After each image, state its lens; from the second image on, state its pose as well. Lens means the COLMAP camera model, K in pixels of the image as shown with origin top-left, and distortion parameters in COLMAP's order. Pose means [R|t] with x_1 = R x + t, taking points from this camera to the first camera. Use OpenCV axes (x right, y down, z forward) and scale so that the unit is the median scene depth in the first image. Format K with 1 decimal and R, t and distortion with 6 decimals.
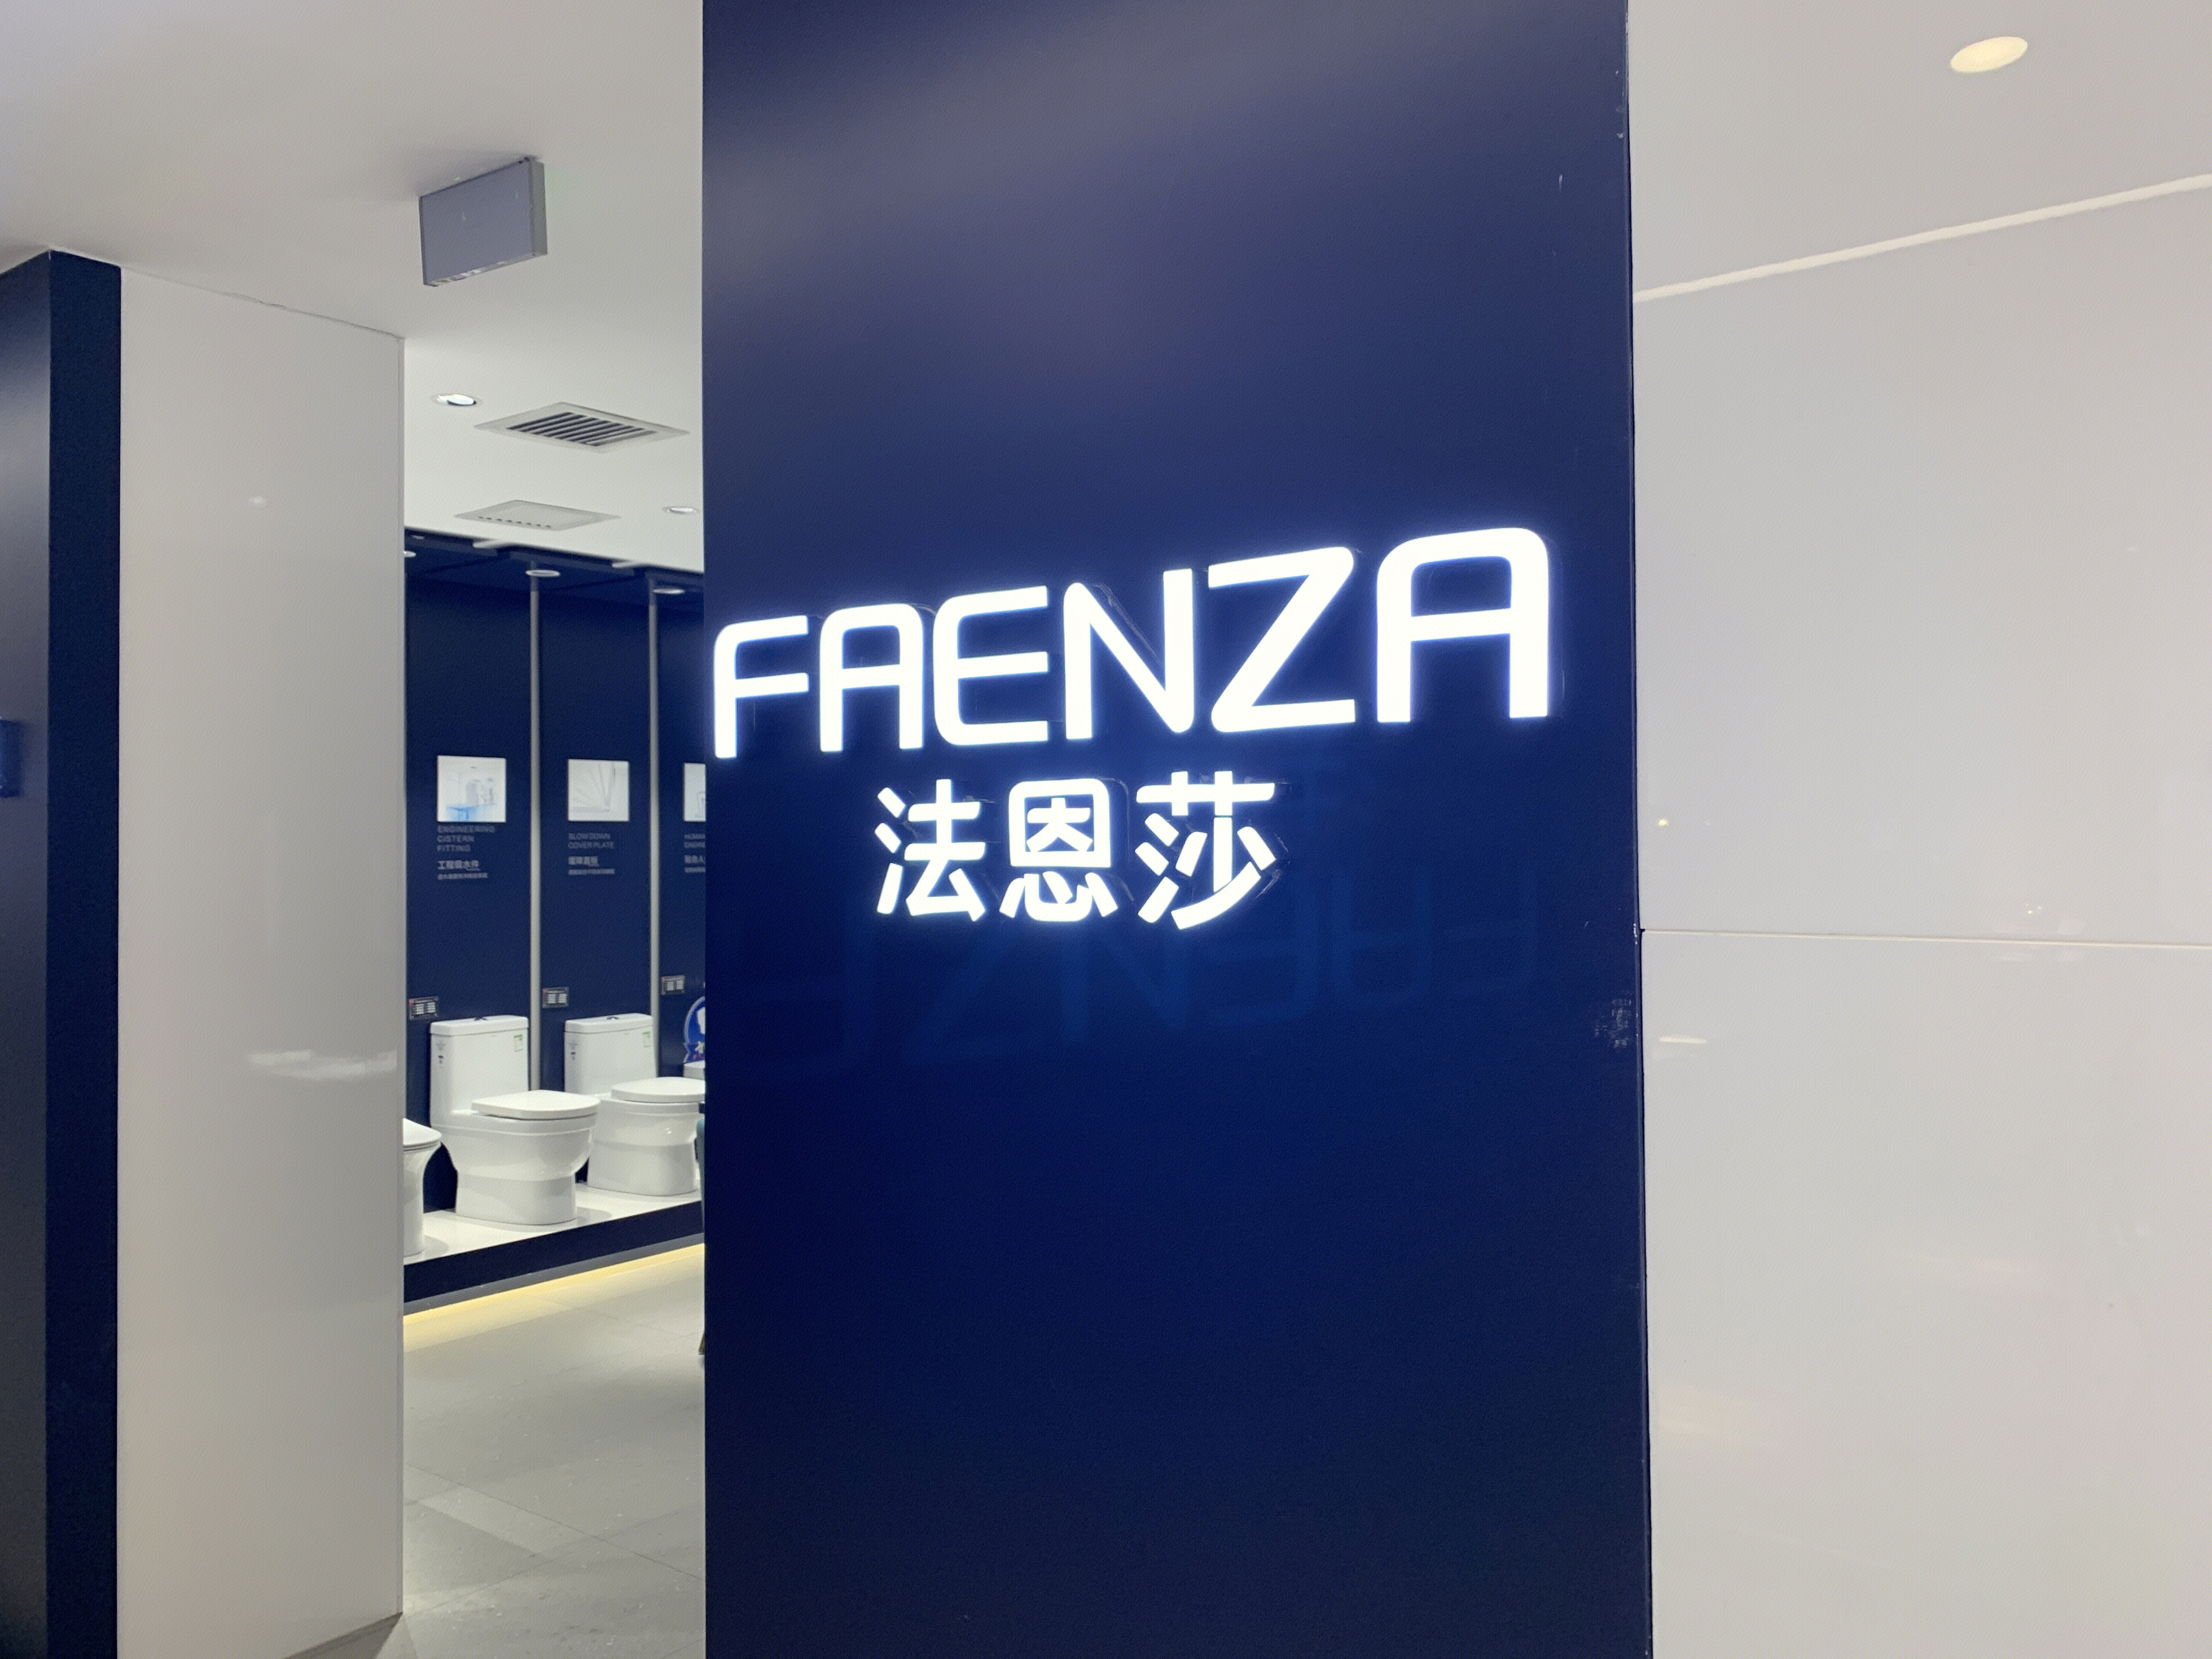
lens RADIAL K [[1672.8, 0, 1104.5], [0, 1672.8, 832.2], [0, 0, 1]] dist [0.022039, -0.019982]
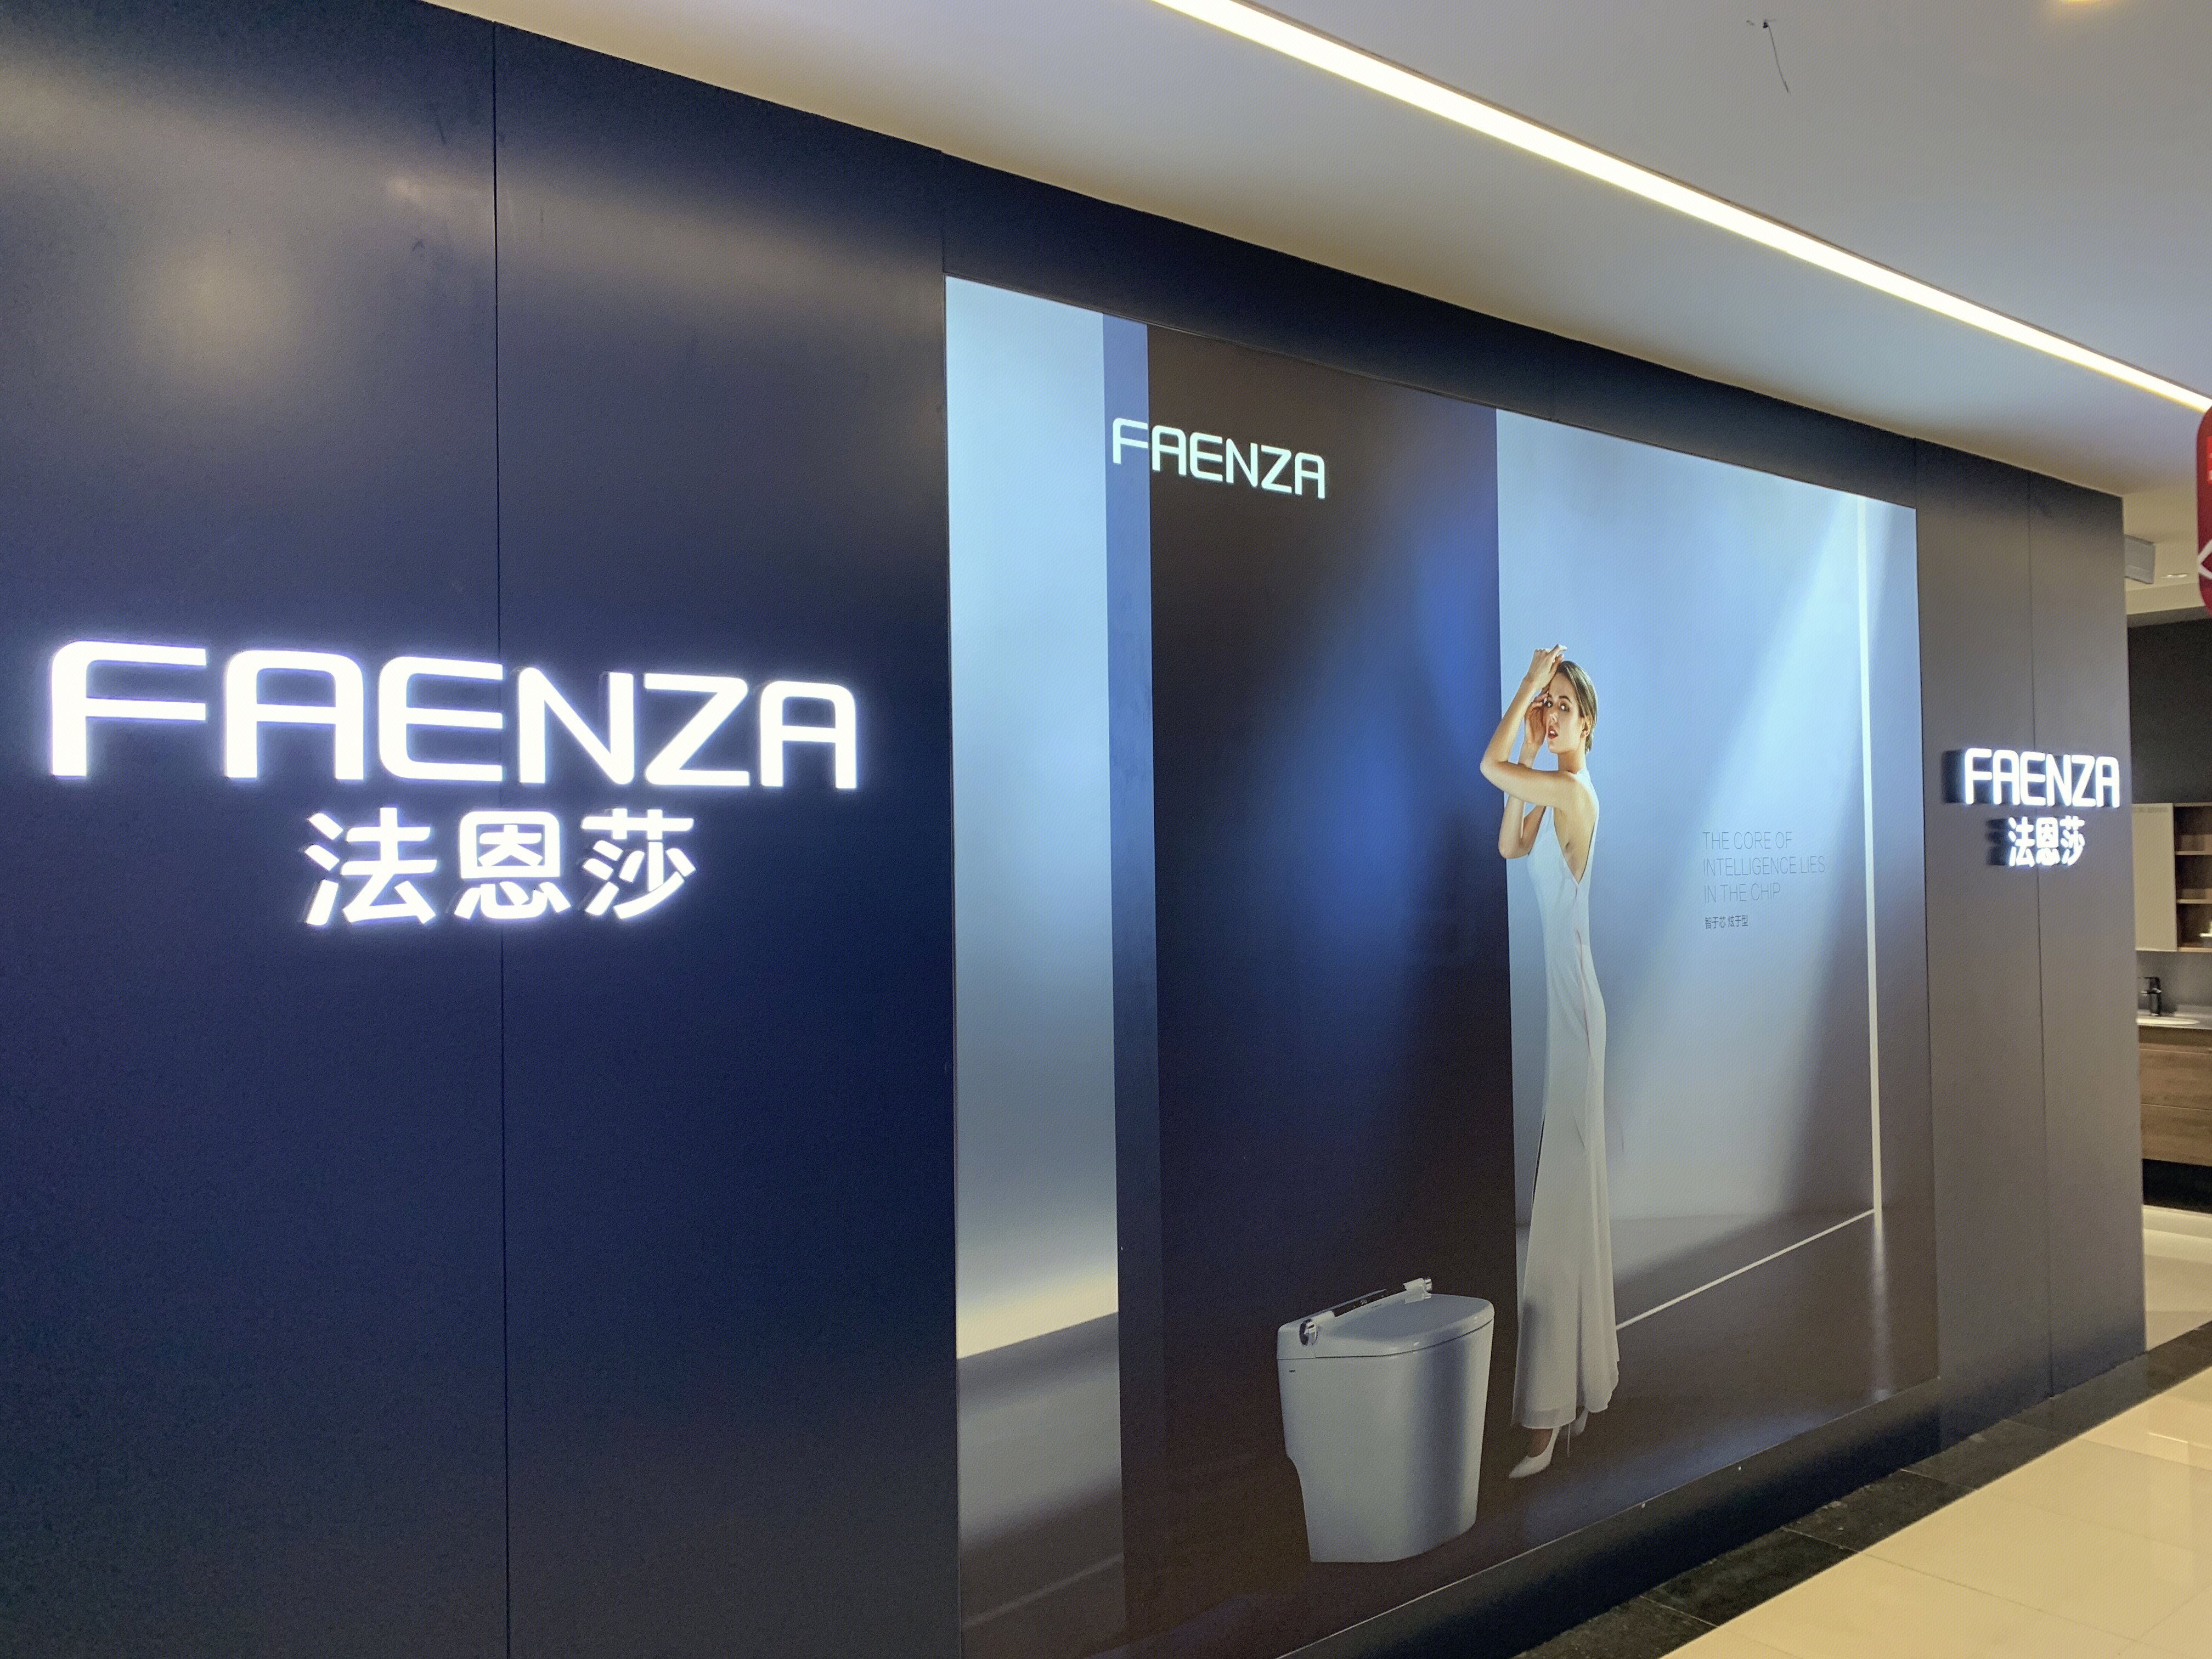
lens RADIAL K [[1672.8, 0, 1104.9], [0, 1672.8, 827.5], [0, 0, 1]] dist [0.022039, -0.019982]
pose [[0.931258, -0.013590, 0.364107, -0.076414], [0.015518, 0.999877, -0.002369, -0.008762], [-0.364030, 0.007856, 0.931354, -0.409731]]
